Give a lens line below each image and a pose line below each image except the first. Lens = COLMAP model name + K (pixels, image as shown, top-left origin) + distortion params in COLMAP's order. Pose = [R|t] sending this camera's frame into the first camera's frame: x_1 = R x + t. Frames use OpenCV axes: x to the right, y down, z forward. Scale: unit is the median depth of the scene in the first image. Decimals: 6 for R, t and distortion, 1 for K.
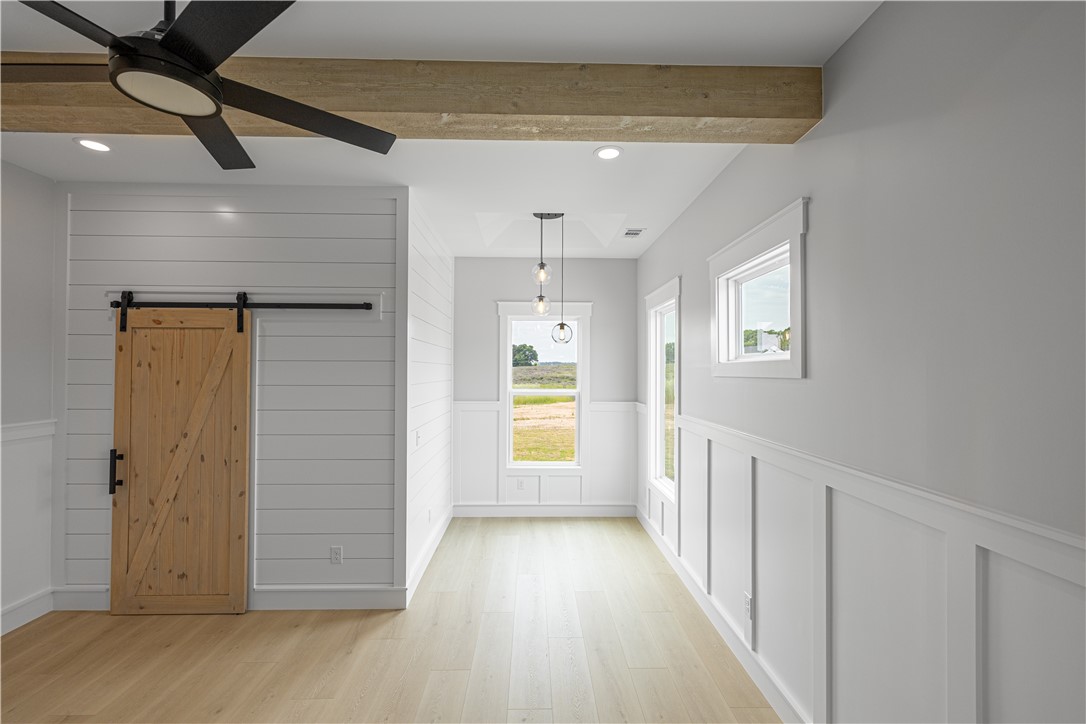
lens RADIAL K [[458.3, 0, 543.3], [0, 458.3, 364.0], [0, 0, 1]] dist [0.001699, 0.000333]
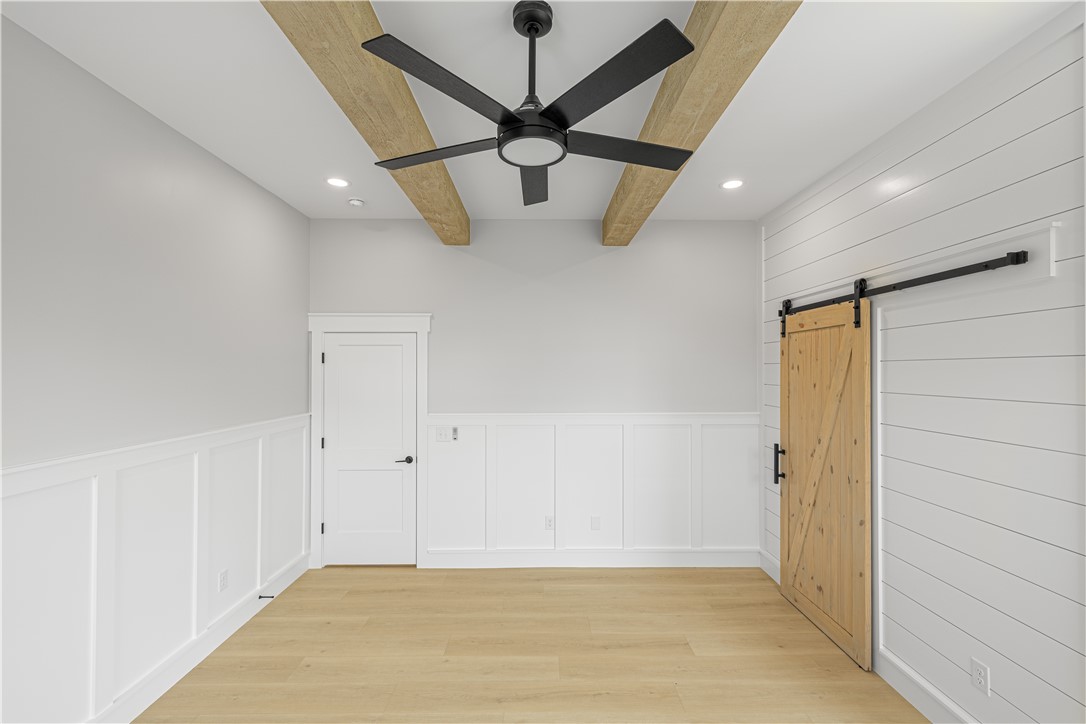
lens RADIAL K [[458.3, 0, 545.2], [0, 458.3, 364.6], [0, 0, 1]] dist [0.001699, 0.000333]
pose [[-0.017356, -0.015591, -0.999728, 0.183063], [0.011284, 0.999812, -0.015789, 0.004862], [0.999786, -0.011555, -0.017177, 0.448960]]
